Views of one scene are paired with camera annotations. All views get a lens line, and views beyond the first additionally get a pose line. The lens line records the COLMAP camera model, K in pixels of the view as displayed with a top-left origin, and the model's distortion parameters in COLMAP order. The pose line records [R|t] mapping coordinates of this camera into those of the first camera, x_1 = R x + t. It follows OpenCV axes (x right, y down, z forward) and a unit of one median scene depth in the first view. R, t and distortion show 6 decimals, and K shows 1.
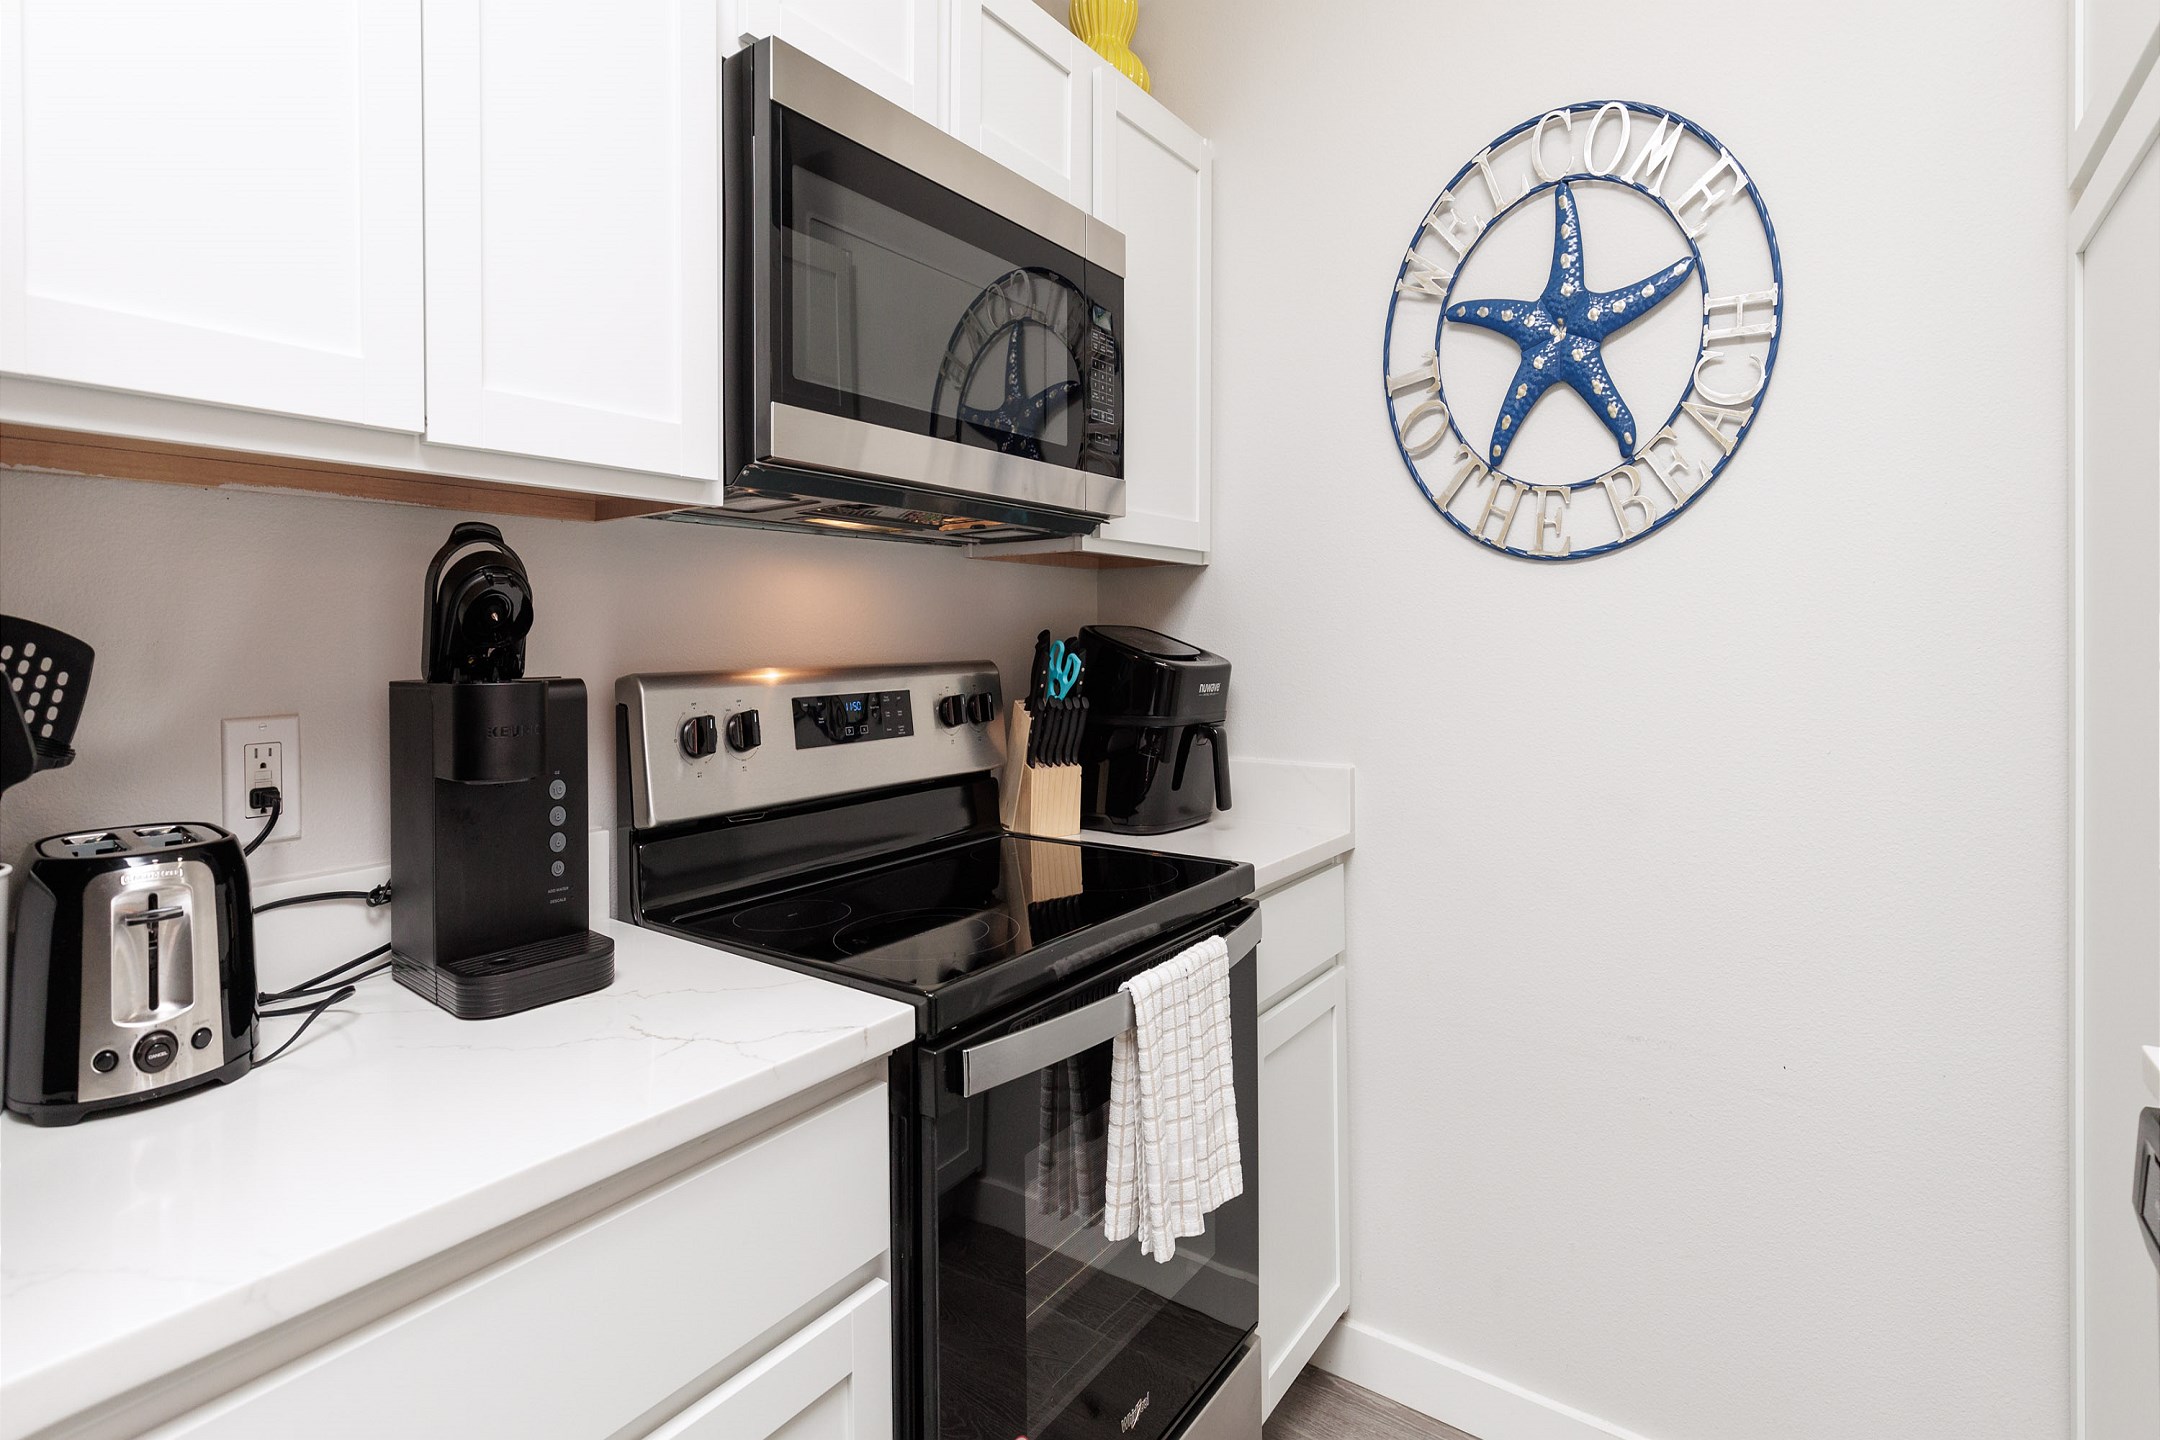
lens RADIAL K [[989.6, 0, 1082.2], [0, 989.6, 637.7], [0, 0, 1]] dist [-0.002200, -0.000476]
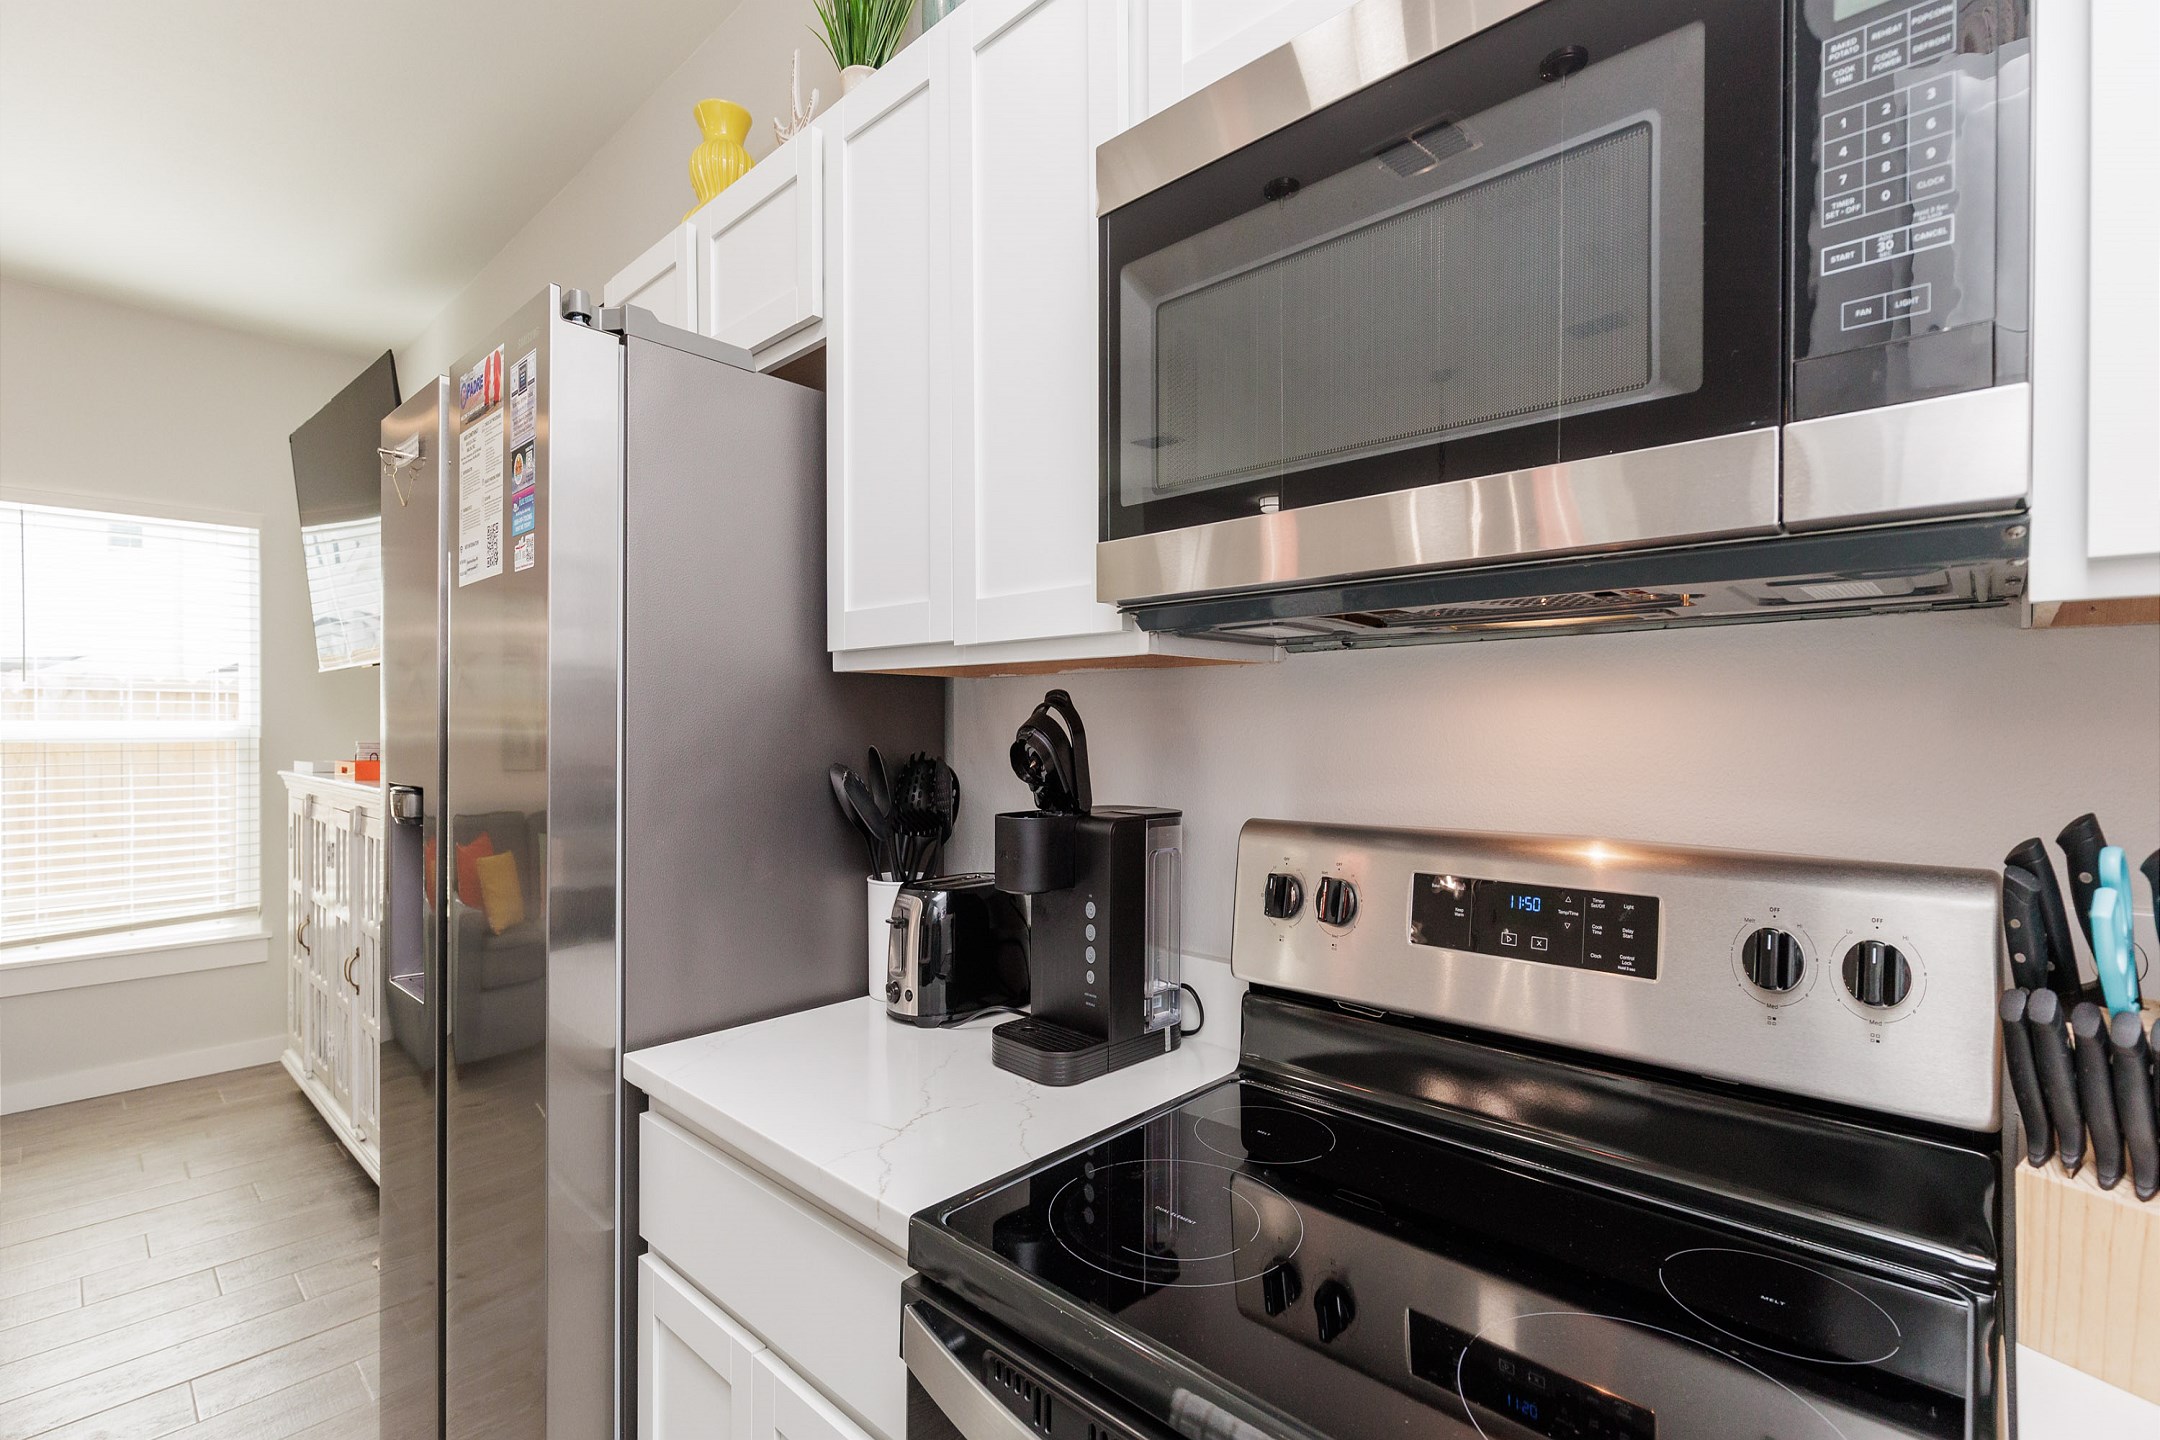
lens RADIAL K [[989.6, 0, 1070.7], [0, 989.6, 727.7], [0, 0, 1]] dist [-0.002200, -0.000476]
pose [[-0.125616, 0.006171, -0.992060, 0.535284], [0.001096, 0.999981, 0.006082, -0.059512], [0.992078, -0.000323, -0.125620, 0.939010]]
